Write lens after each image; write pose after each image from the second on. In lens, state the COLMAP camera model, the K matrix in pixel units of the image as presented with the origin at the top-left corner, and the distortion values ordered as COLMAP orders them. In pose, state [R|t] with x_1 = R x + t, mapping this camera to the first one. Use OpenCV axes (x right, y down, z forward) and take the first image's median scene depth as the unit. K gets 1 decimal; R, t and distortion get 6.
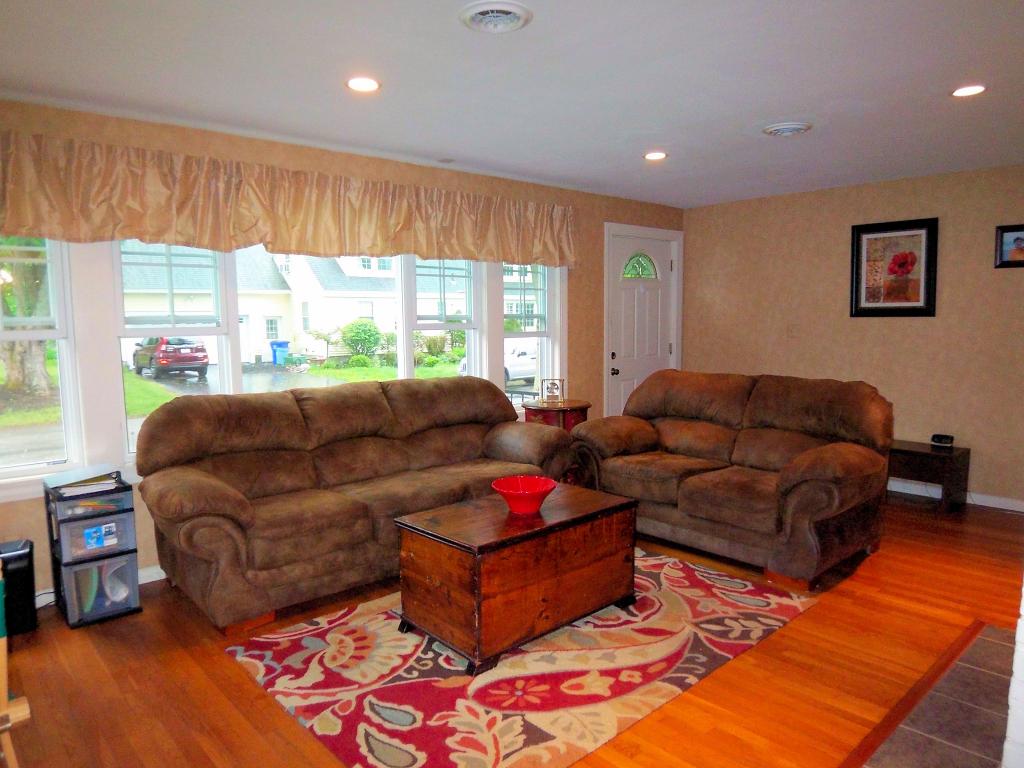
lens RADIAL K [[687.2, 0, 510.5], [0, 687.2, 384.9], [0, 0, 1]] dist [-0.049864, -0.006117]
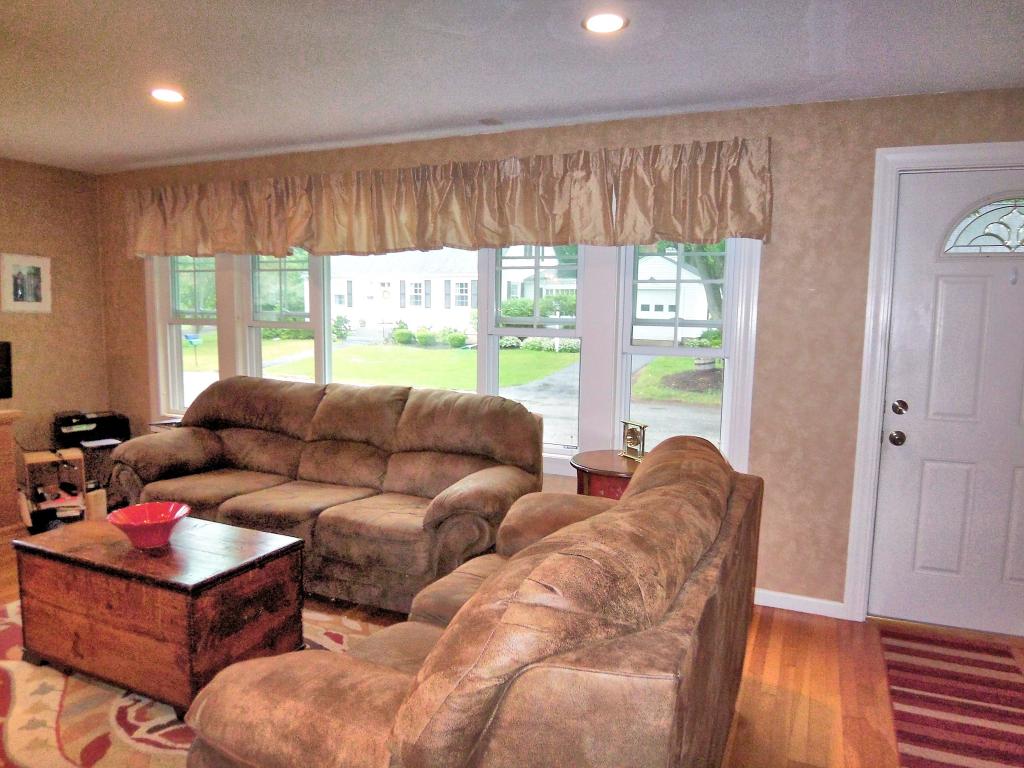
lens RADIAL K [[687.2, 0, 511.4], [0, 687.2, 387.3], [0, 0, 1]] dist [-0.049864, -0.006117]
pose [[0.414092, 0.111097, -0.903430, 0.886962], [-0.112205, 0.991184, 0.070458, -0.110822], [0.903293, 0.072193, 0.422907, 0.959685]]
